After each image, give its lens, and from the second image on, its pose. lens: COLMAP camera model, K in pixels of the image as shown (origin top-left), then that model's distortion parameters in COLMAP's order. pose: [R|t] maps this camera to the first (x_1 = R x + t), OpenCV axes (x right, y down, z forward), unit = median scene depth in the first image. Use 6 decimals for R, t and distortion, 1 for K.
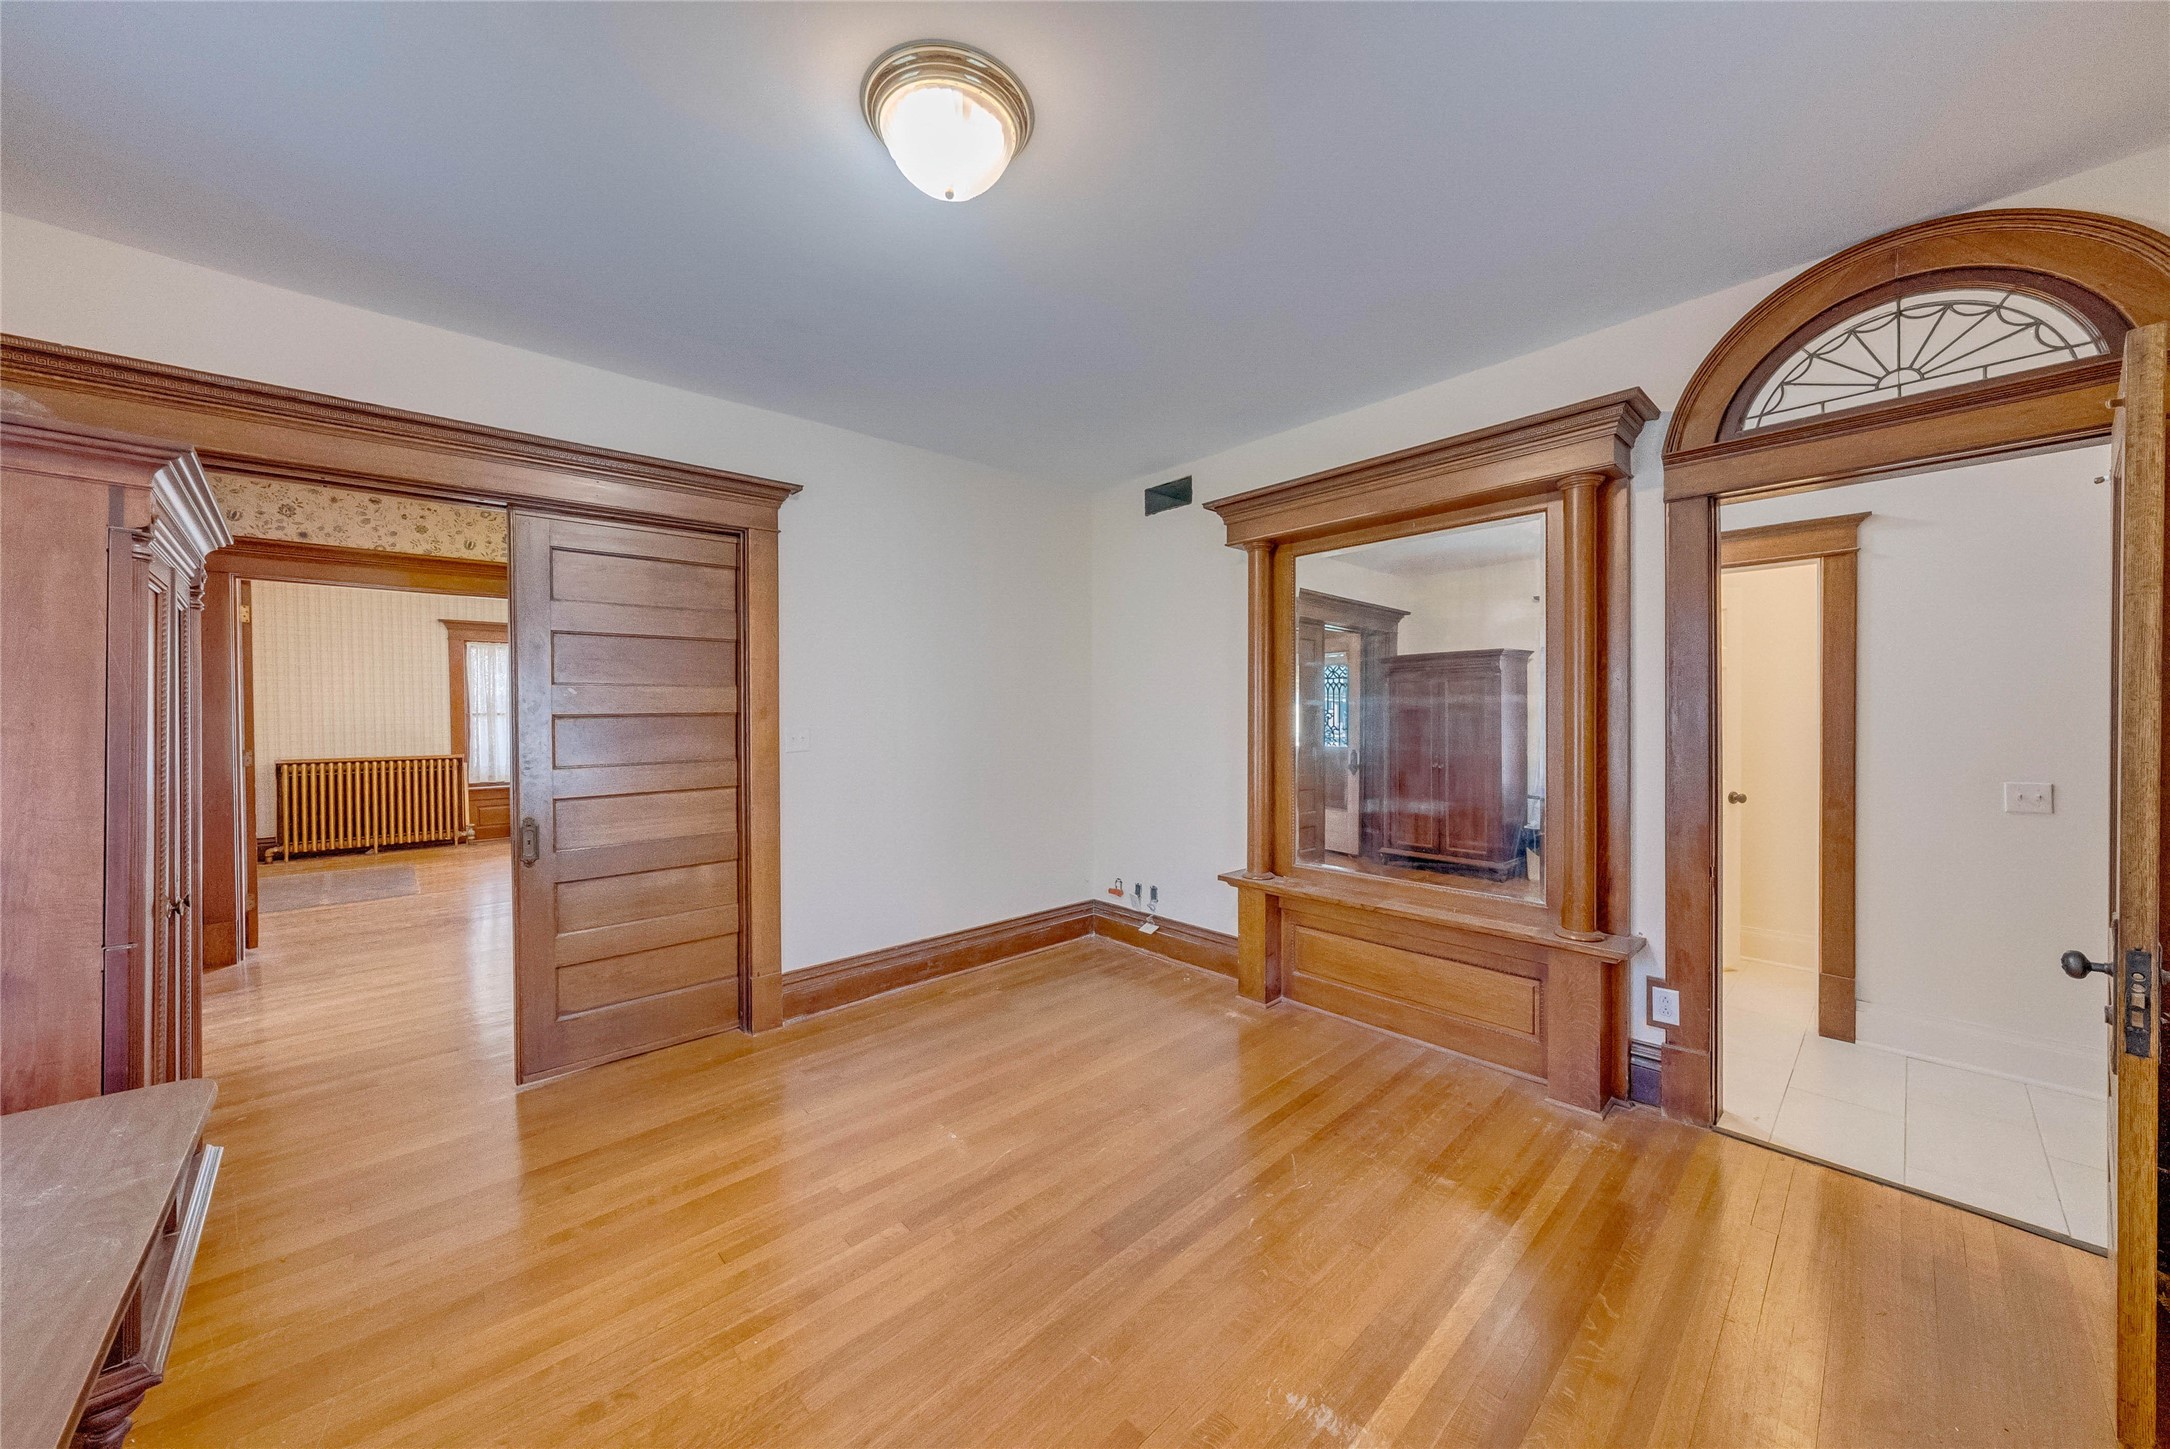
lens RADIAL K [[802.9, 0, 1087.0], [0, 802.9, 717.9], [0, 0, 1]] dist [-0.000986, -0.000479]
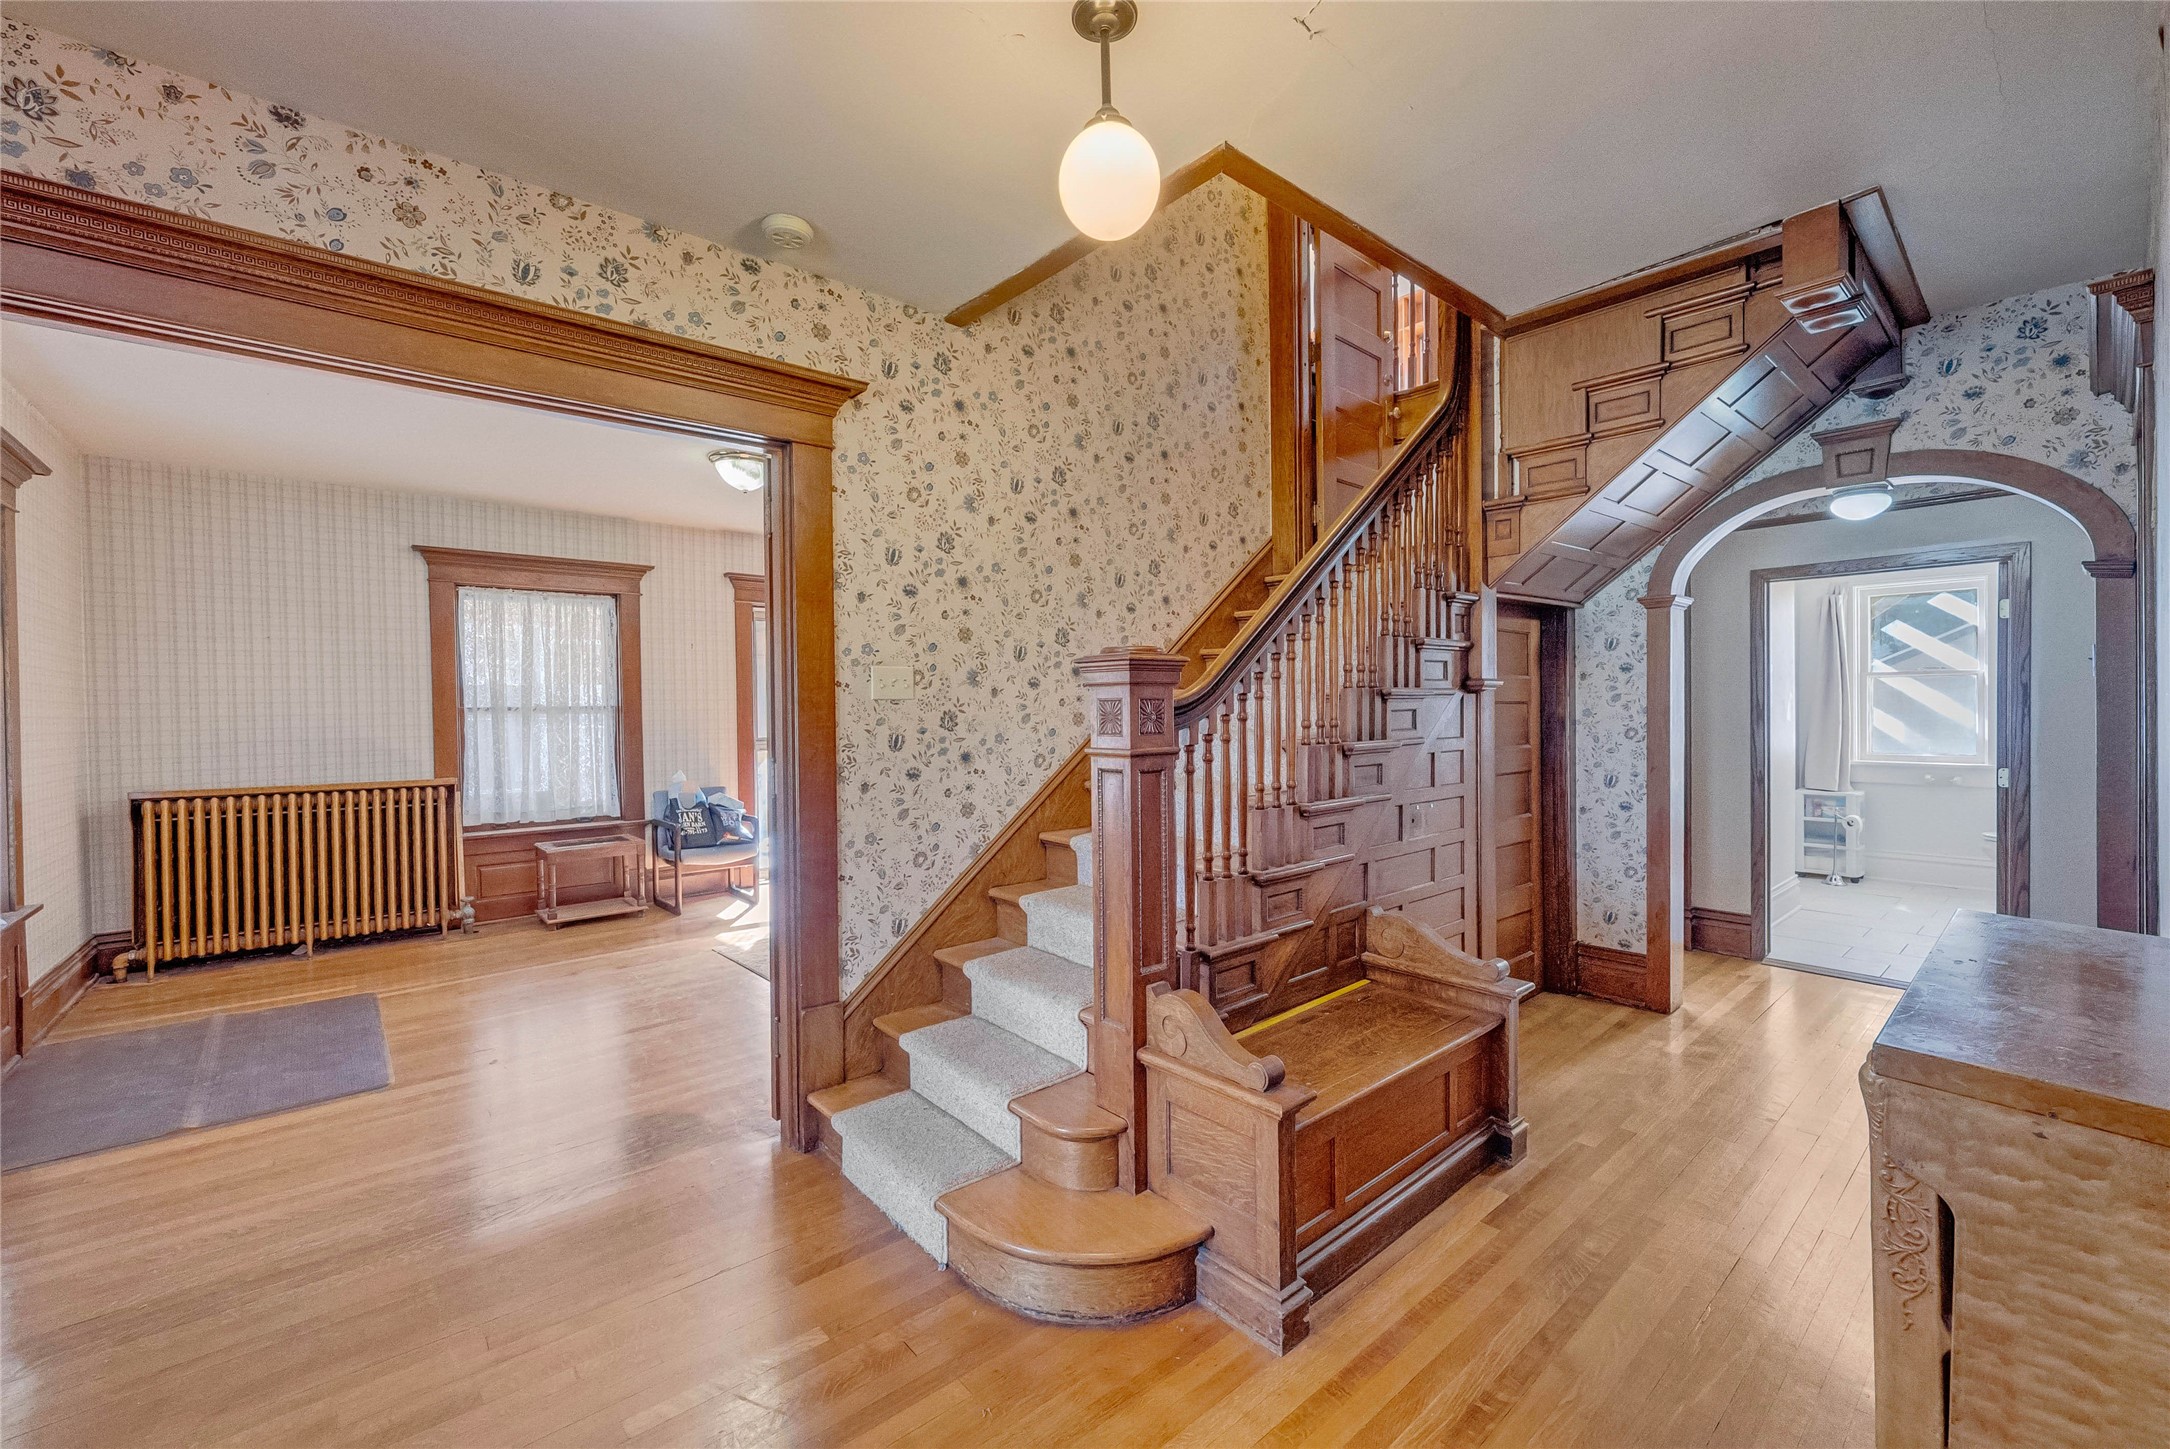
lens RADIAL K [[923.8, 0, 1083.2], [0, 923.8, 720.7], [0, 0, 1]] dist [-0.002682, -0.000275]
pose [[0.999461, -0.001725, -0.032796, -0.318955], [0.001921, 0.999981, 0.005929, 0.000727], [0.032785, -0.005989, 0.999444, 0.368225]]
